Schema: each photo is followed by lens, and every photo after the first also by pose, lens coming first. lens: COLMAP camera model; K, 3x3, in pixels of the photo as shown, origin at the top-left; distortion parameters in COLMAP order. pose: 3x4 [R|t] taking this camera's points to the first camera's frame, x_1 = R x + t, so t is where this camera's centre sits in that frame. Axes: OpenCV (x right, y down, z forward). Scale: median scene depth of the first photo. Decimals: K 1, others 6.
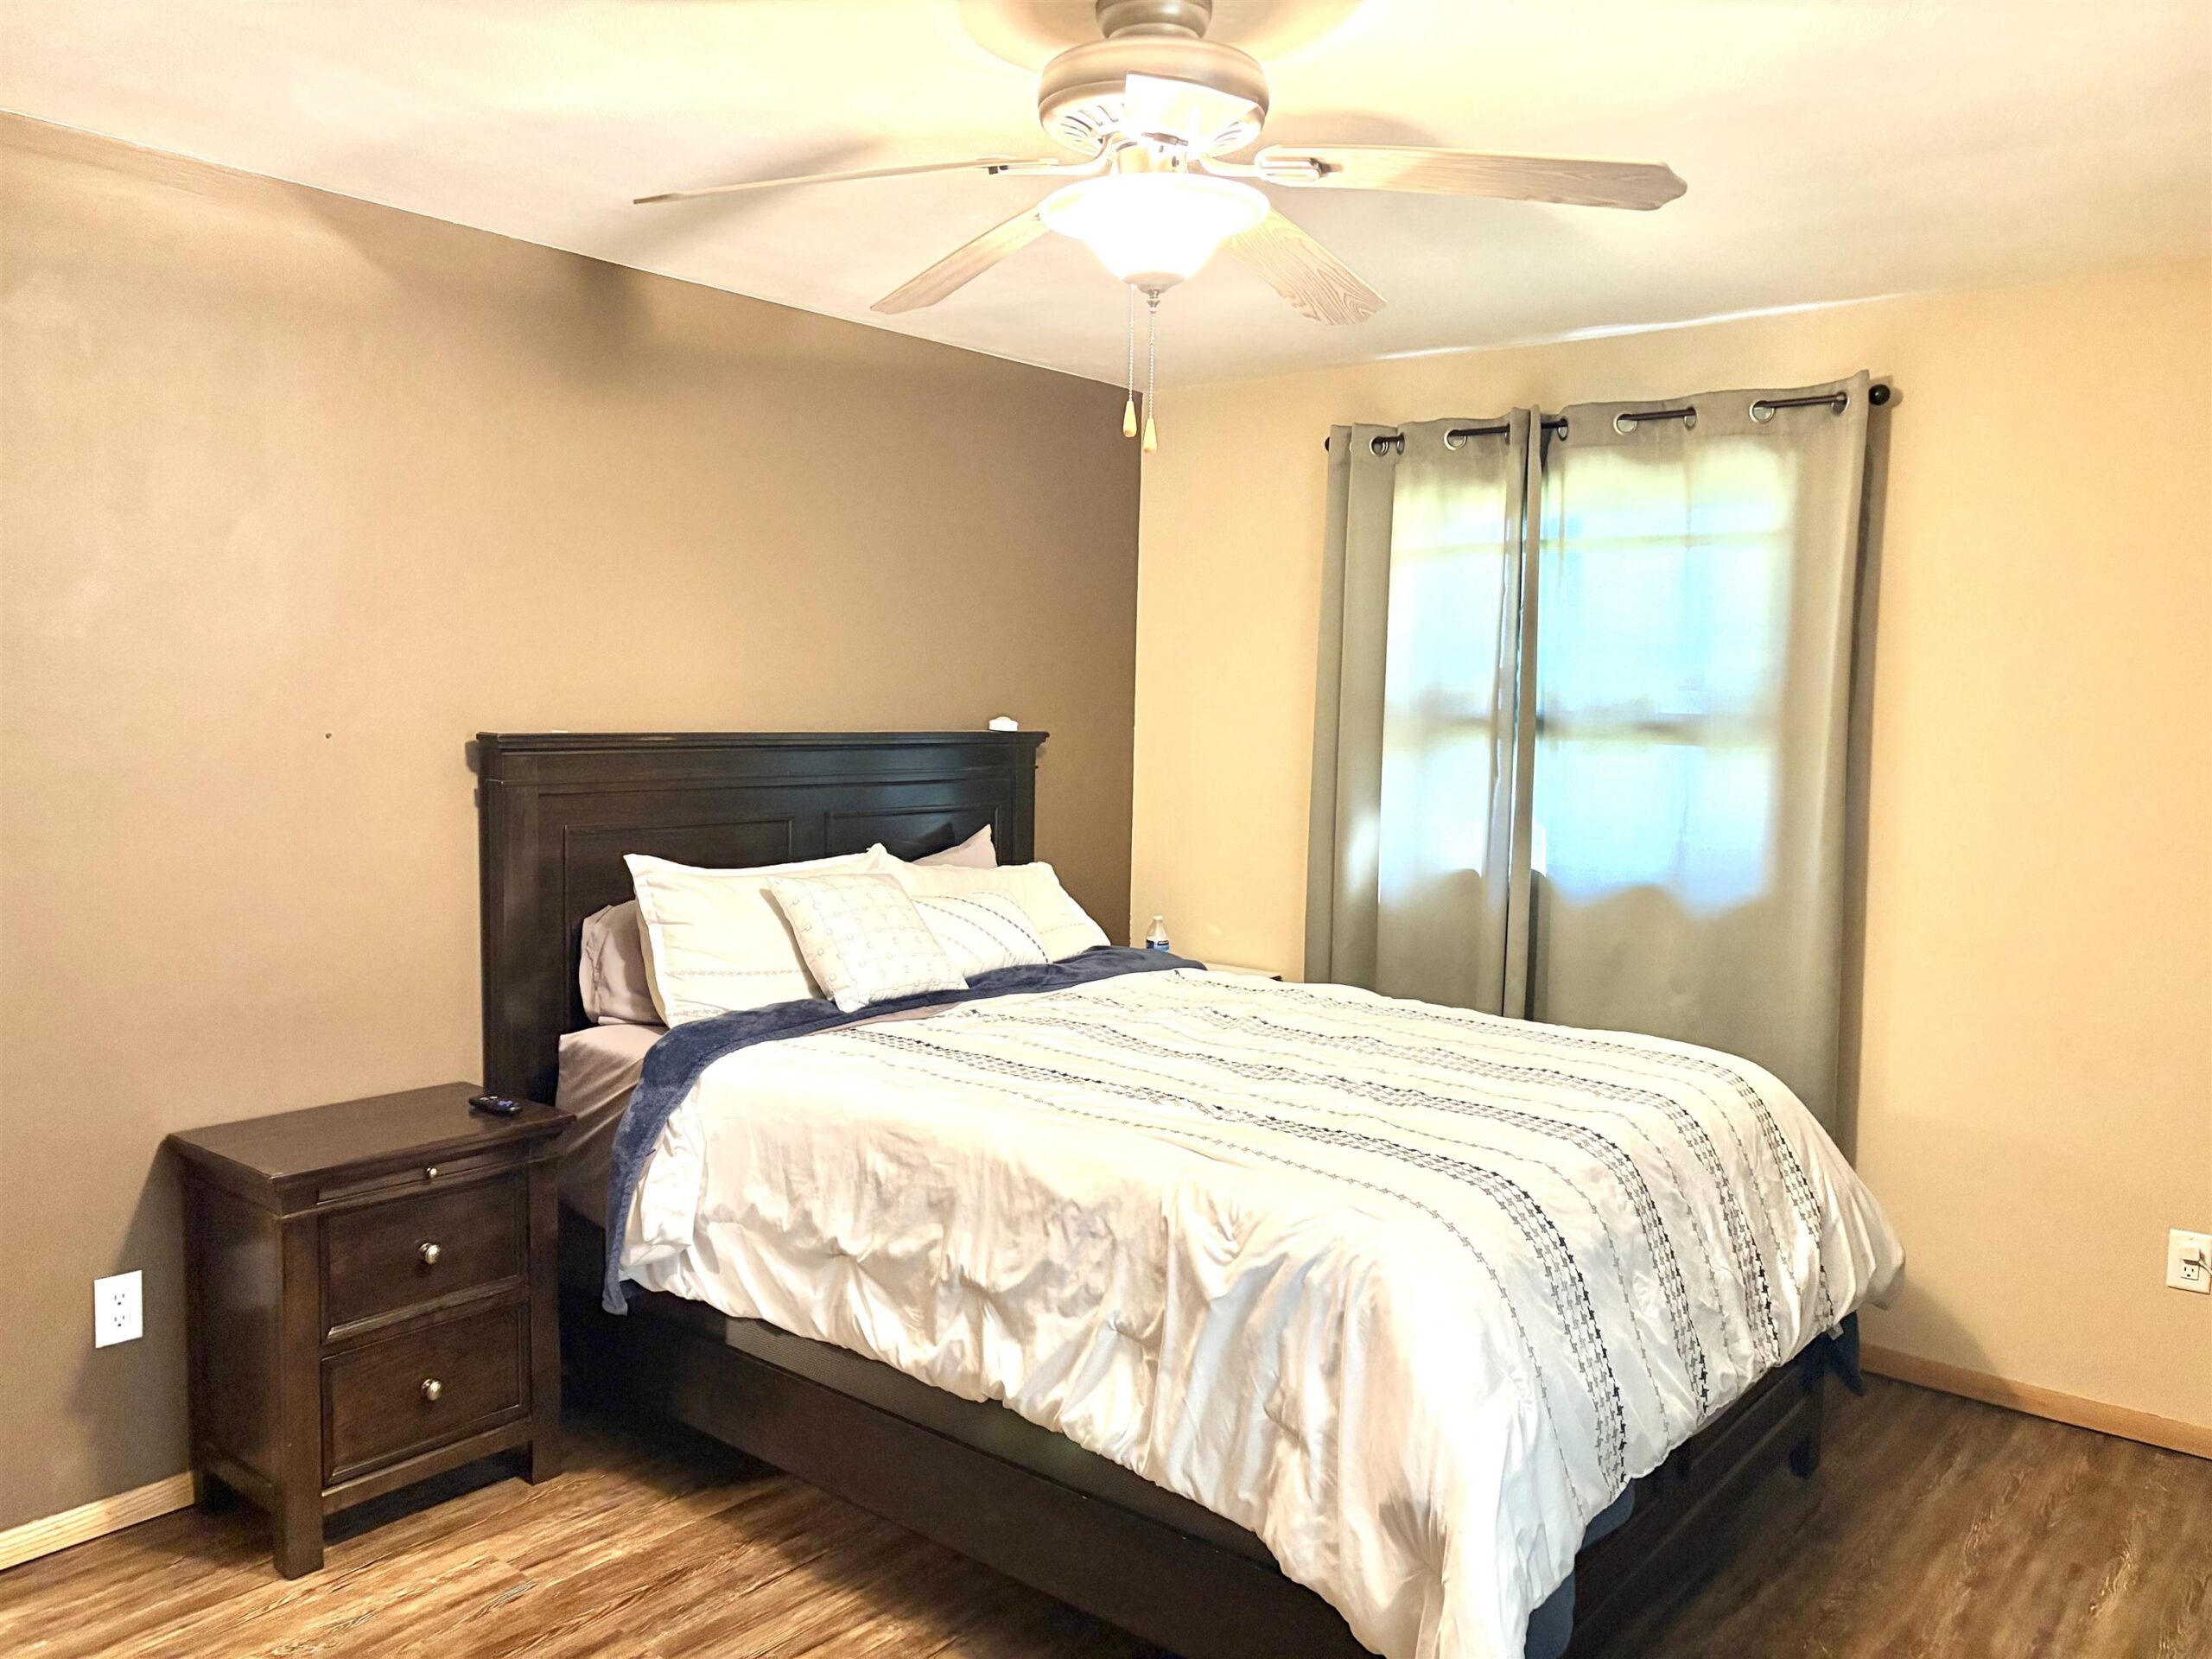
lens RADIAL K [[1670.1, 0, 1106.8], [0, 1670.1, 835.2], [0, 0, 1]] dist [0.049941, -0.050964]
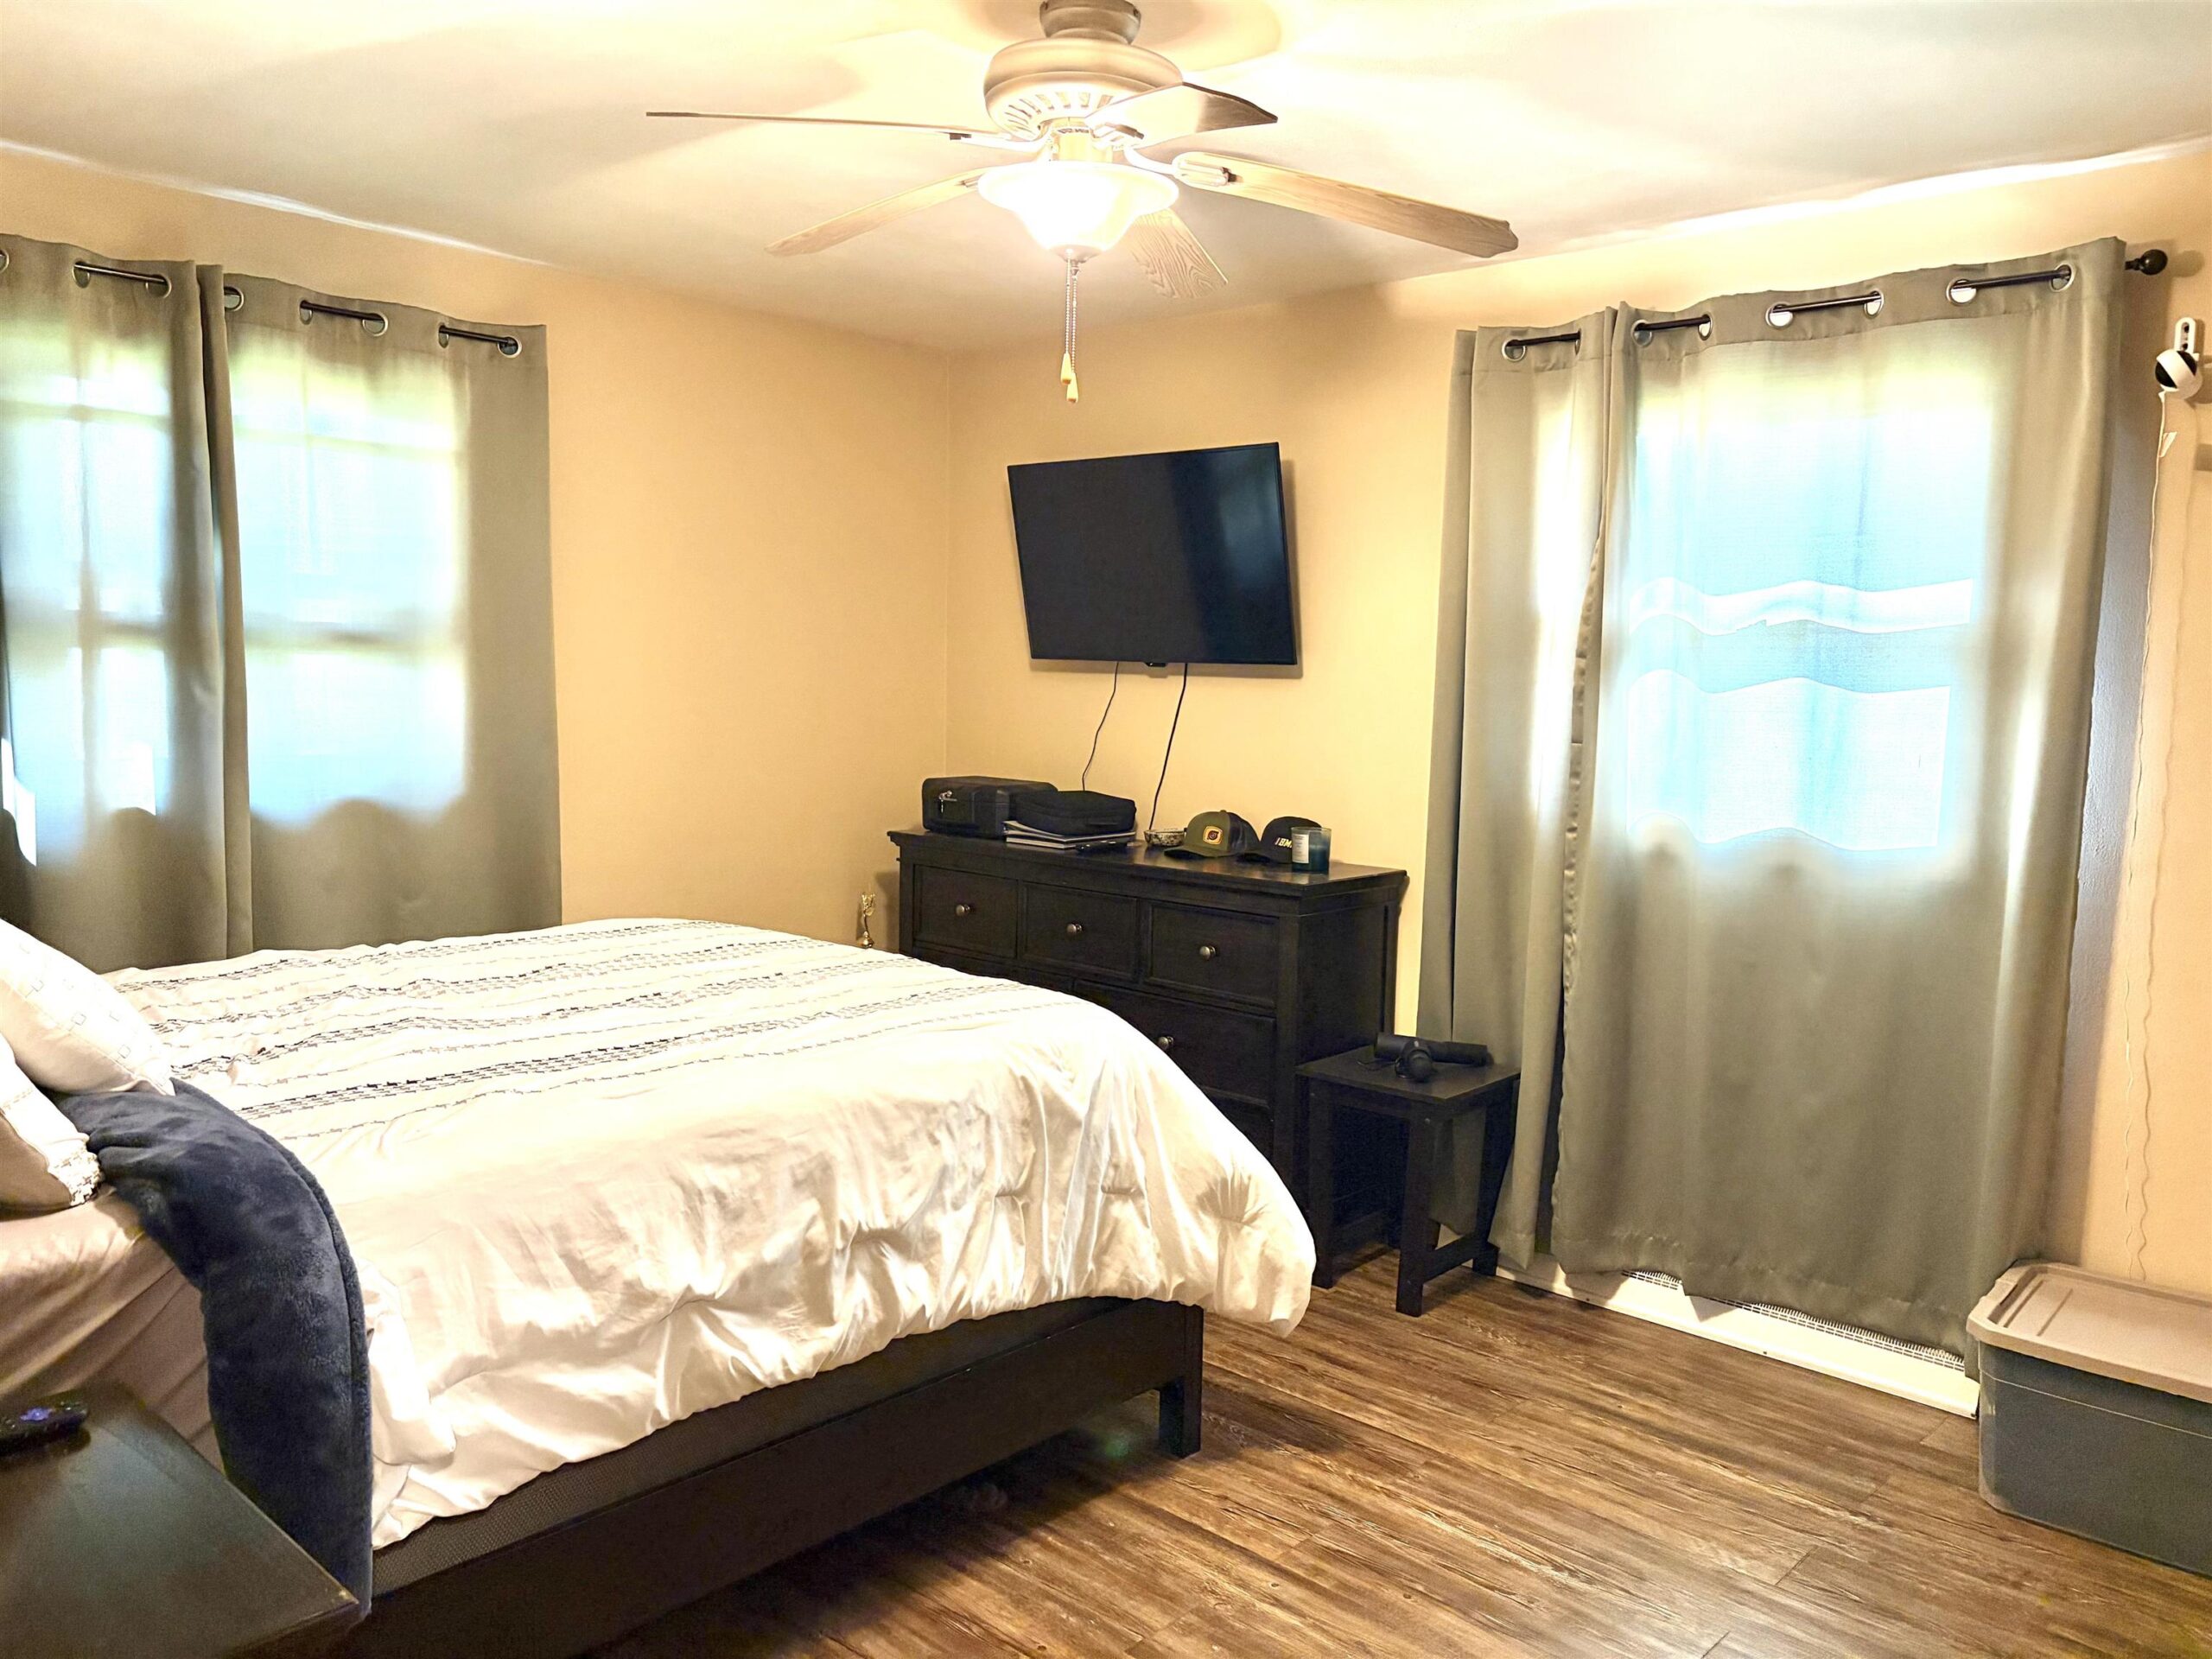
lens RADIAL K [[1670.1, 0, 1106.8], [0, 1670.1, 822.4], [0, 0, 1]] dist [0.049941, -0.050964]
pose [[0.074078, -0.113334, 0.990792, -0.955190], [0.063952, 0.992016, 0.108692, -0.055629], [-0.995200, 0.055311, 0.080735, 0.756919]]
